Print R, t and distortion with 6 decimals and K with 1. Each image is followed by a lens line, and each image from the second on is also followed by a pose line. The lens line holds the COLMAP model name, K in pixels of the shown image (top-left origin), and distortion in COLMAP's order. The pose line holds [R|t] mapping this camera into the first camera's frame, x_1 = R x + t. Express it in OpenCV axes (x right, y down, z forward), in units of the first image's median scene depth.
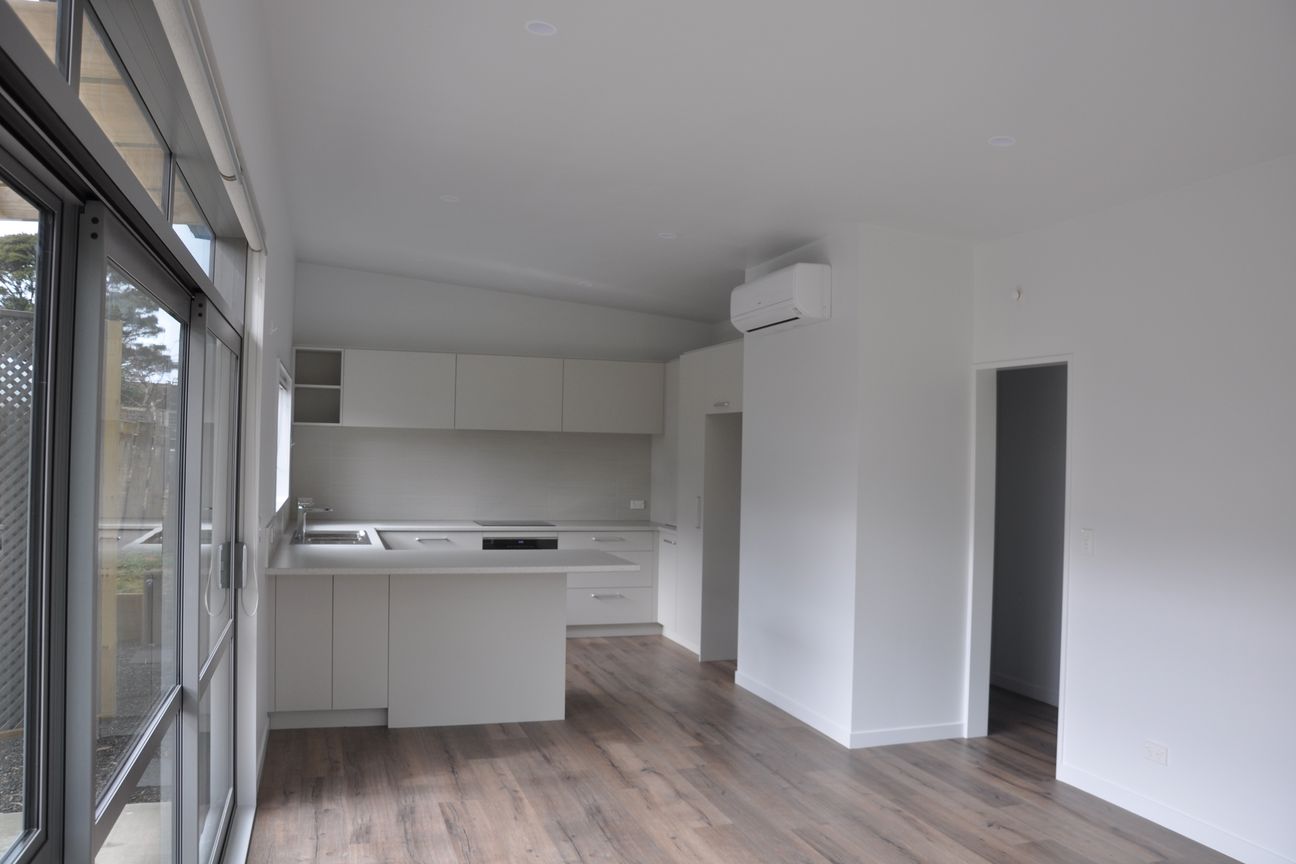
lens RADIAL K [[1007.0, 0, 648.0], [0, 1007.0, 432.0], [0, 0, 1]] dist [-0.102670, 0.002251]
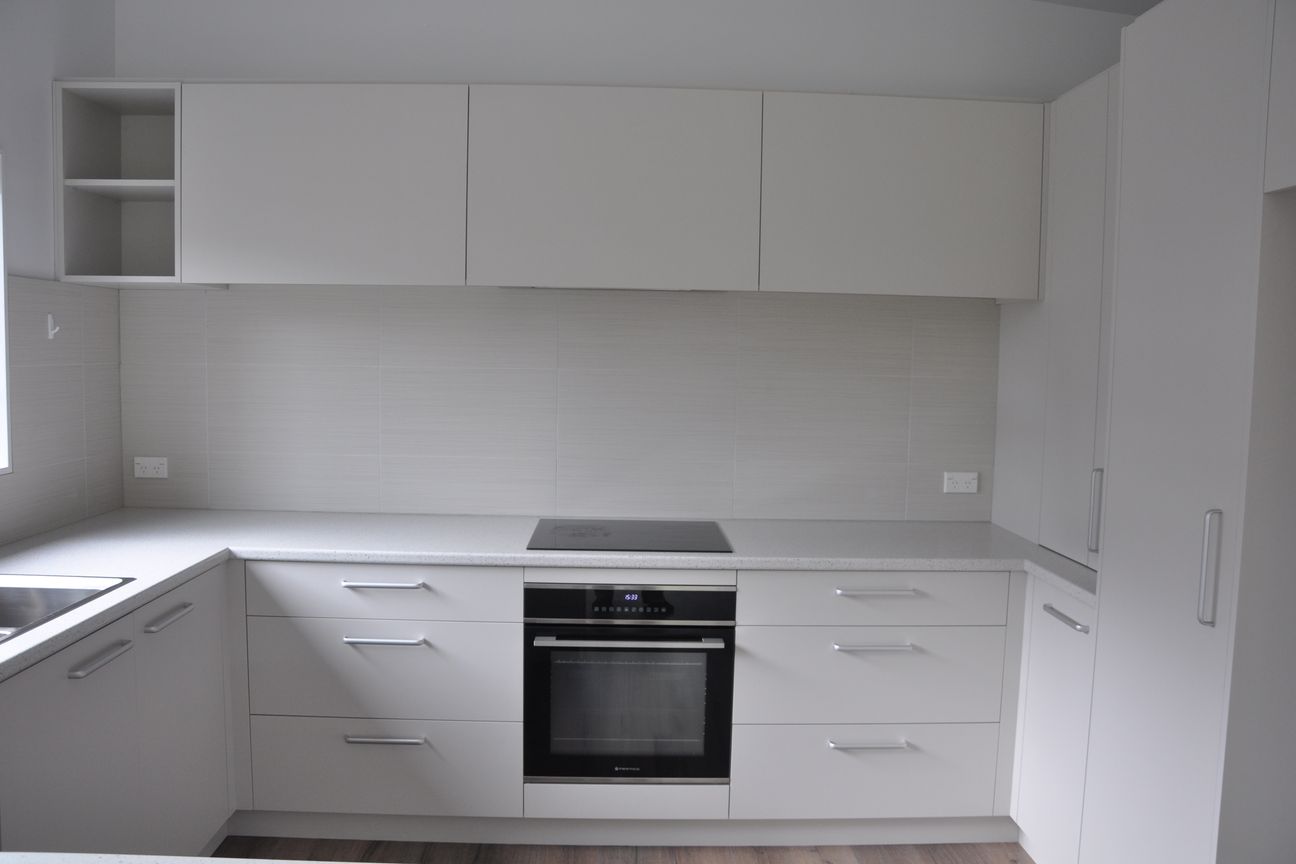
lens RADIAL K [[1007.0, 0, 648.0], [0, 1007.0, 432.0], [0, 0, 1]] dist [-0.102670, 0.002251]
pose [[0.959997, 0.020458, -0.279262, -0.020856], [0.006124, 0.995555, 0.093987, 0.016378], [0.279944, -0.091937, 0.955604, 0.644159]]
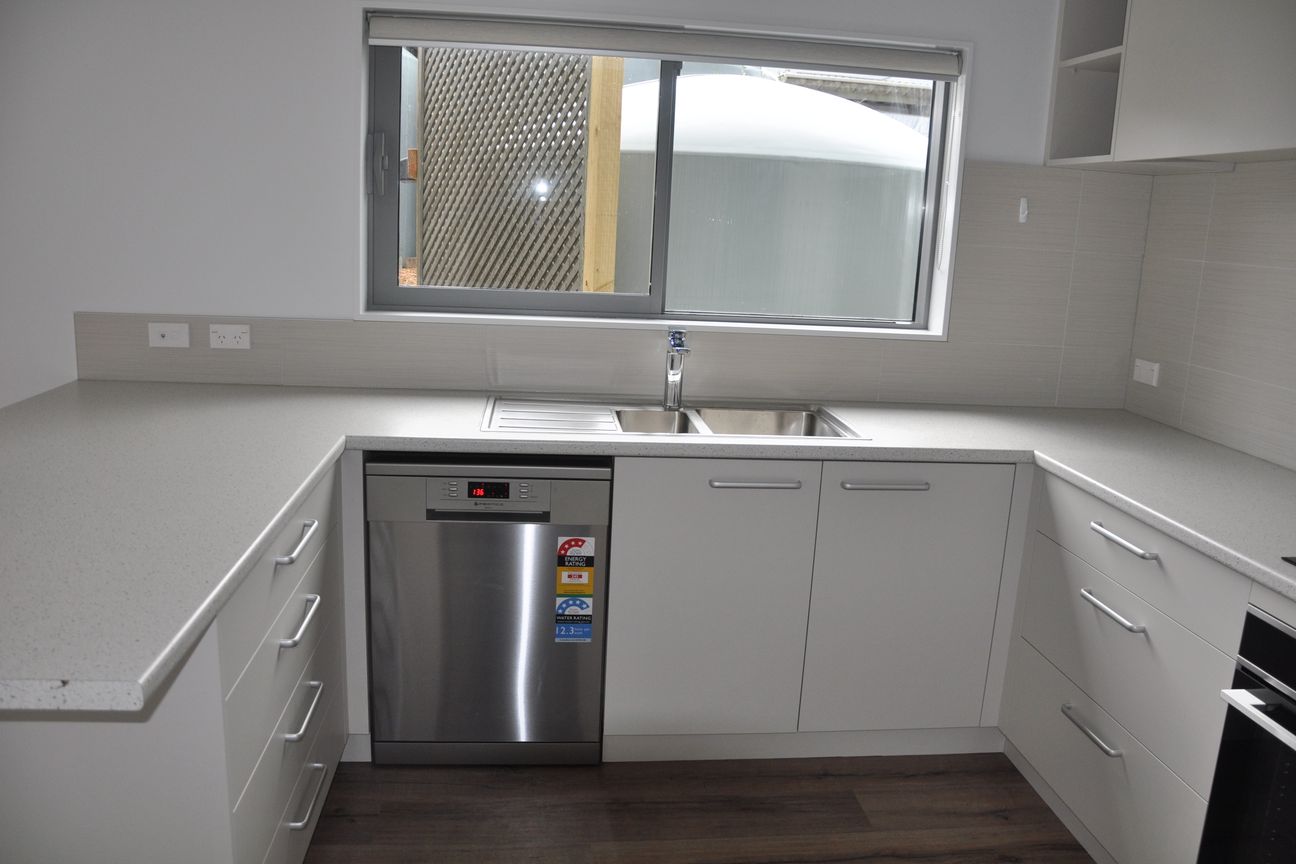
lens RADIAL K [[1007.0, 0, 648.0], [0, 1007.0, 432.0], [0, 0, 1]] dist [-0.102670, 0.002251]
pose [[-0.197831, 0.174472, -0.964584, 0.068469], [-0.030712, 0.982446, 0.184002, 0.027873], [0.979755, 0.066026, -0.189000, 0.864435]]
